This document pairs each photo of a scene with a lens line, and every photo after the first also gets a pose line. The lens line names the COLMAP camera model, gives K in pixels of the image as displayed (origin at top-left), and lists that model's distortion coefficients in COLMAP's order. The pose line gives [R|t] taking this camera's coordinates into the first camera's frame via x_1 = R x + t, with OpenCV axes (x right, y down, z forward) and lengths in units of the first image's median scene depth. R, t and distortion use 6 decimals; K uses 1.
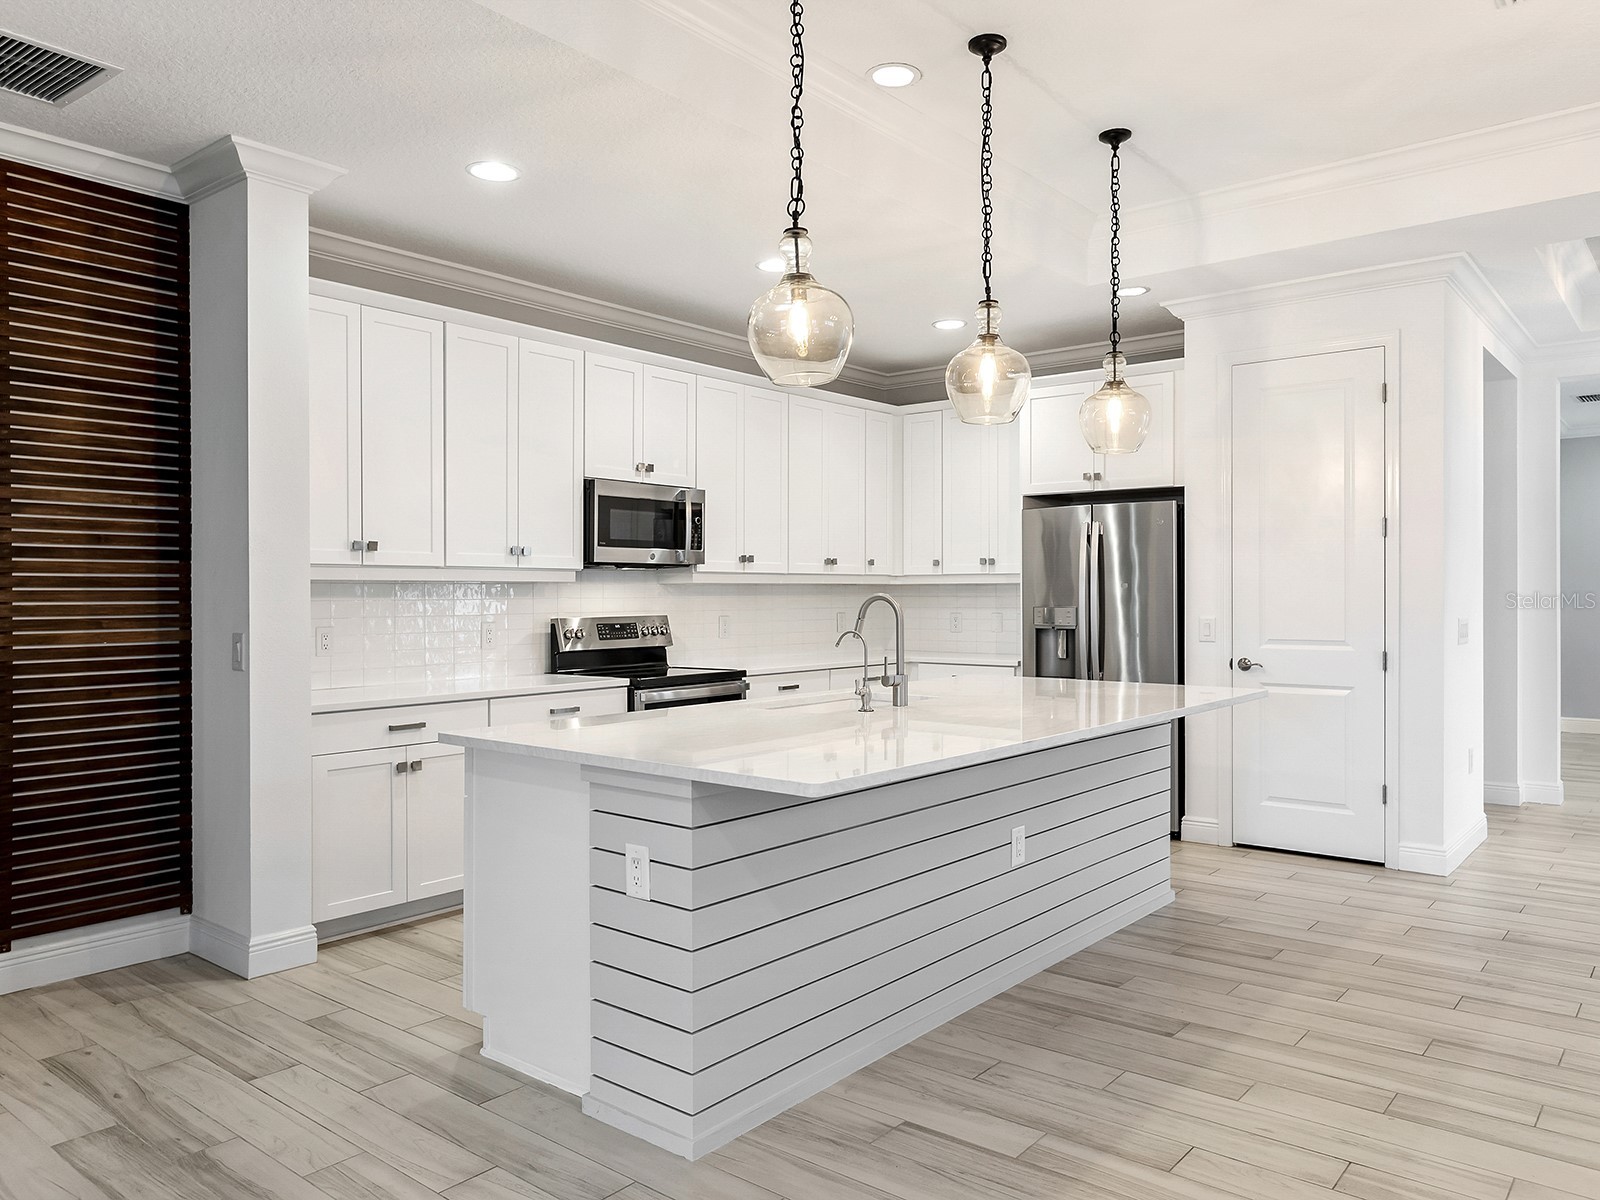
lens RADIAL K [[1141.6, 0, 812.8], [0, 1141.6, 598.2], [0, 0, 1]] dist [0.003415, -0.006524]
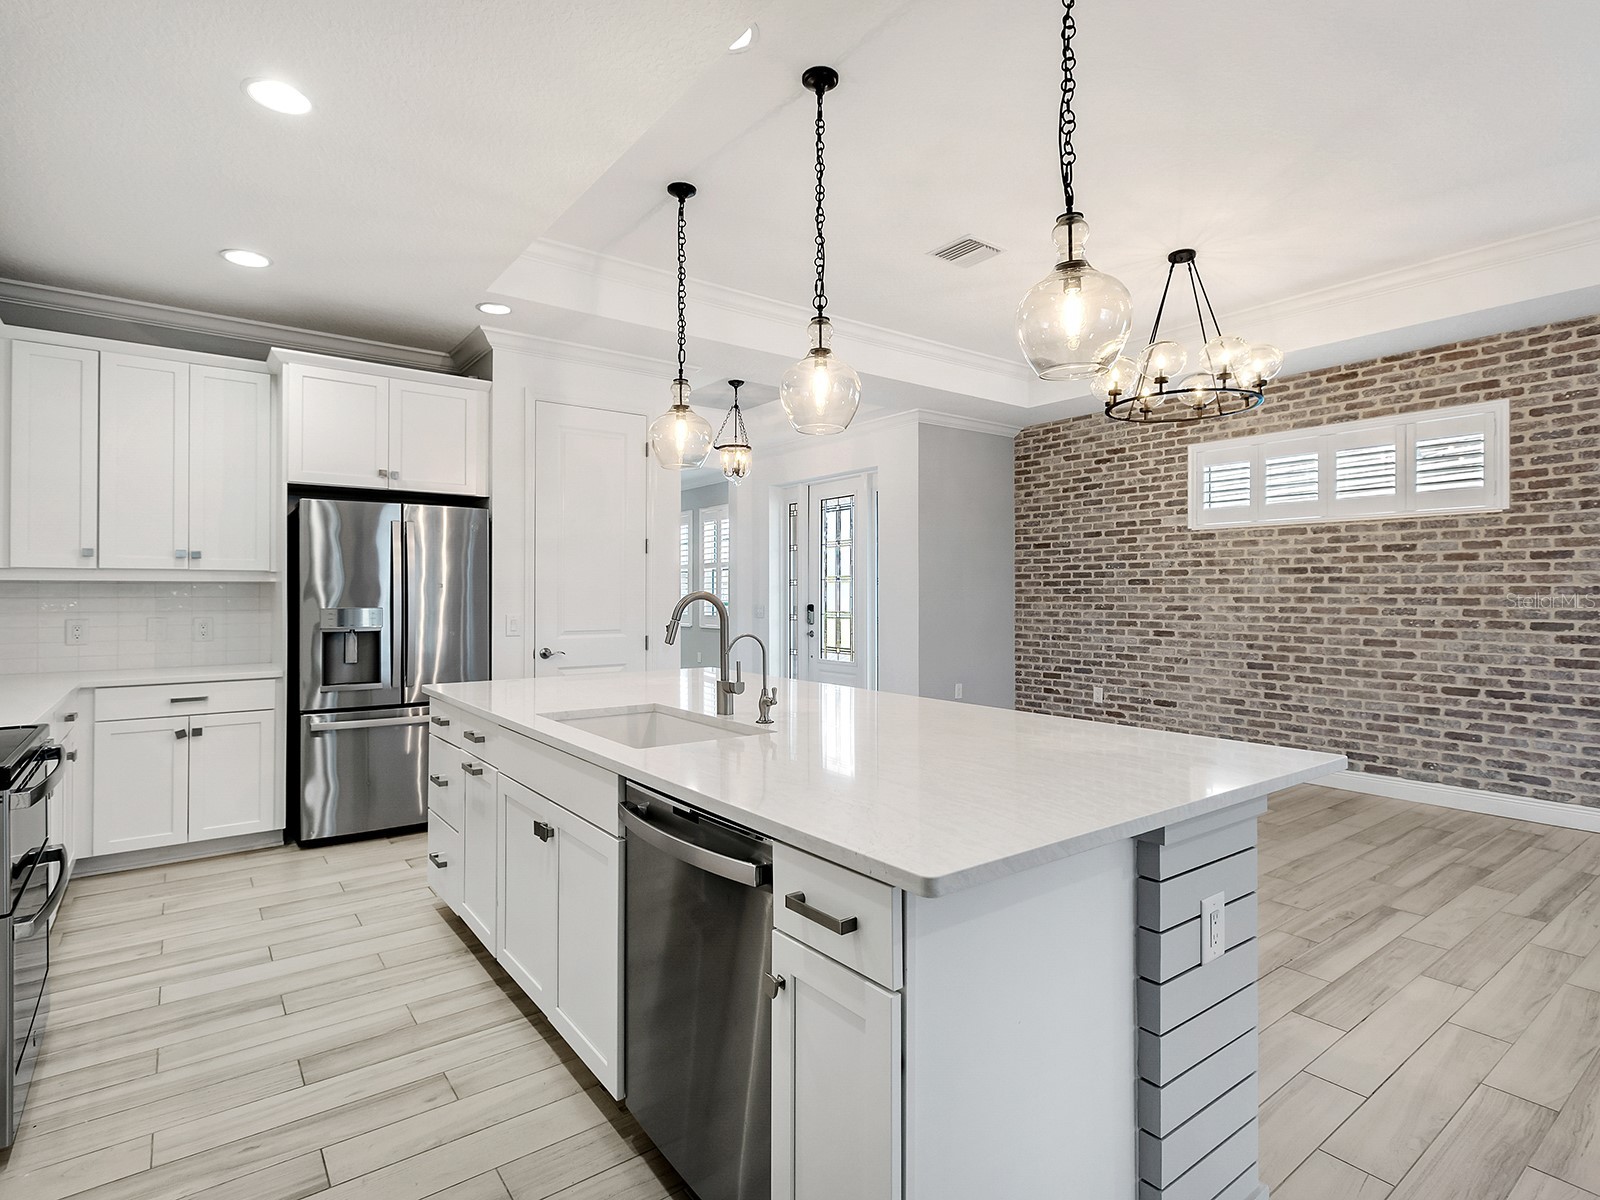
lens RADIAL K [[810.9, 0, 791.8], [0, 810.9, 587.5], [0, 0, 1]] dist [0.013166, -0.006911]
pose [[0.238582, 0.009861, 0.971072, -0.437843], [0.003136, 0.999935, -0.010924, -0.000972], [-0.971117, 0.005651, 0.238536, 0.627615]]
